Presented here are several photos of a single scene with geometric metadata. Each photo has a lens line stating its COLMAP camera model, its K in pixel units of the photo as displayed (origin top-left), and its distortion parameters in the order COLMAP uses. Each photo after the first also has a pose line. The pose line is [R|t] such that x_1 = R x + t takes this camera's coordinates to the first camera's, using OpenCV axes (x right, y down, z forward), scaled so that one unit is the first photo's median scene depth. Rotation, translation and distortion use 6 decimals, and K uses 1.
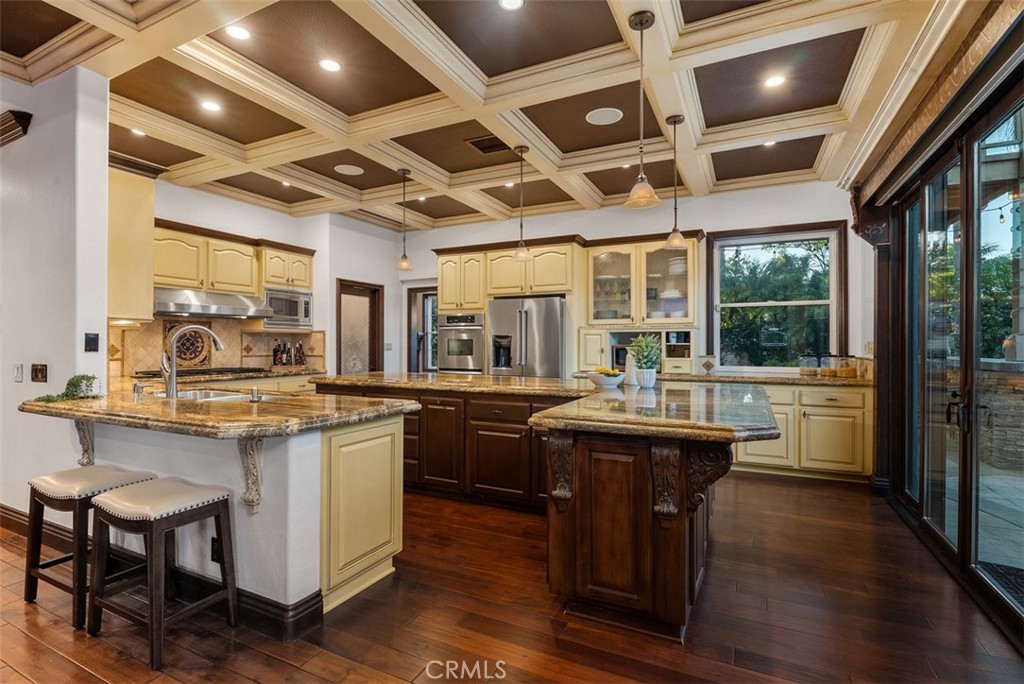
lens RADIAL K [[499.5, 0, 512.0], [0, 499.5, 342.0], [0, 0, 1]] dist [0.002767, 0.000325]
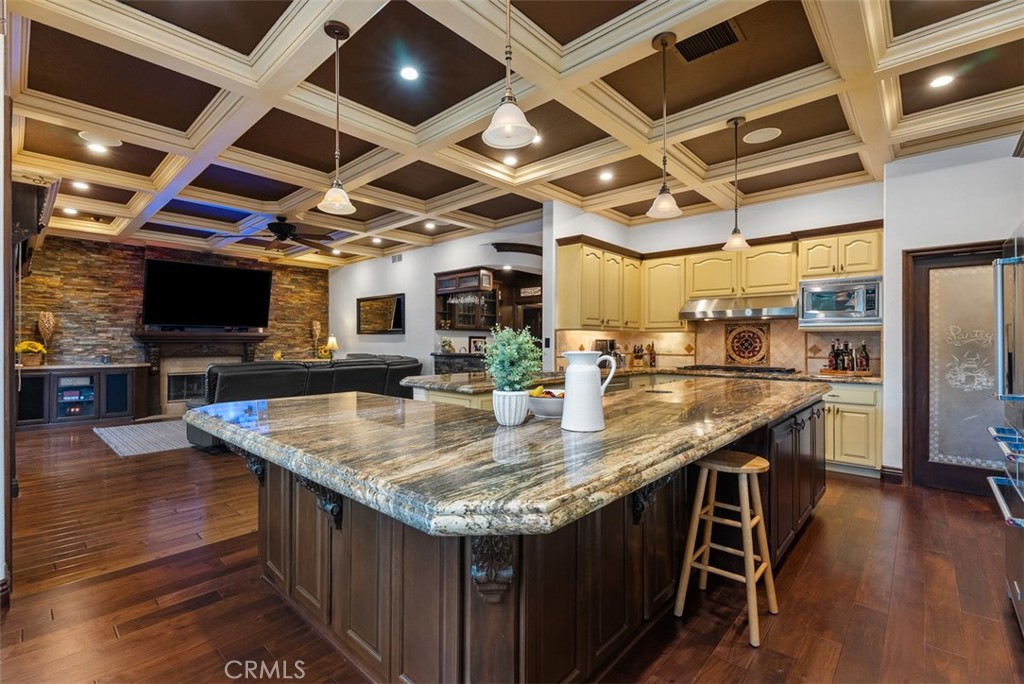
lens RADIAL K [[448.7, 0, 500.0], [0, 448.7, 344.5], [0, 0, 1]] dist [0.002850, -0.000366]
pose [[-0.295932, 0.003266, -0.955204, 0.455987], [0.001609, 0.999994, 0.002921, 0.000868], [0.955208, -0.000673, -0.295935, 0.714447]]
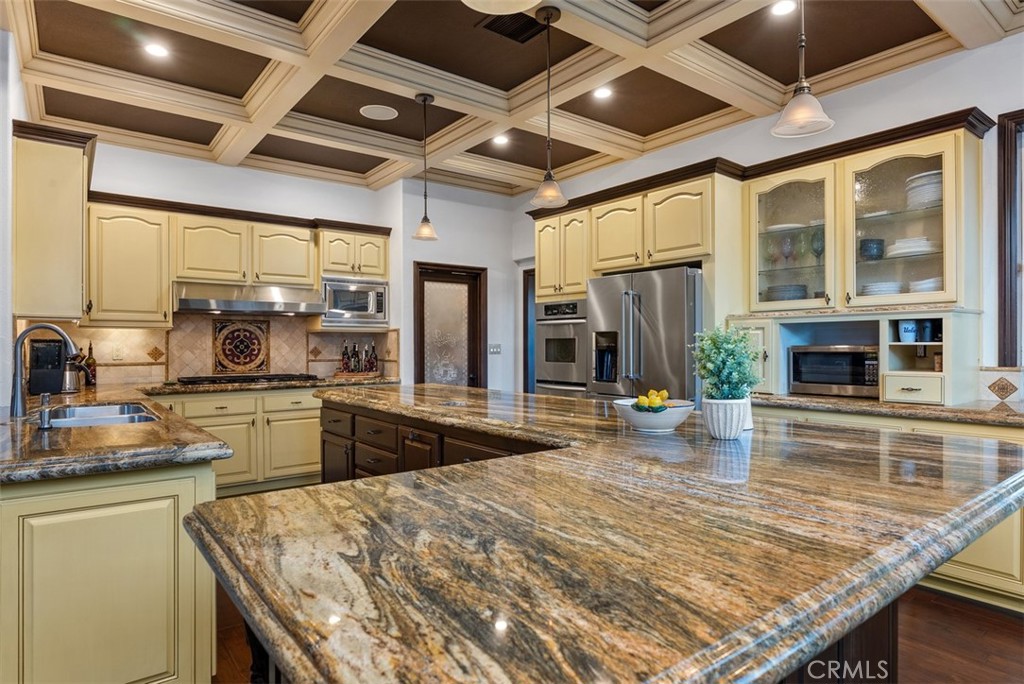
lens RADIAL K [[590.9, 0, 512.0], [0, 590.9, 342.0], [0, 0, 1]] dist [-0.002412, -0.001069]
pose [[0.896793, -0.005740, -0.442412, 0.213527], [0.005216, 0.999984, -0.002402, 0.001276], [0.442419, -0.000154, 0.896808, 0.265863]]
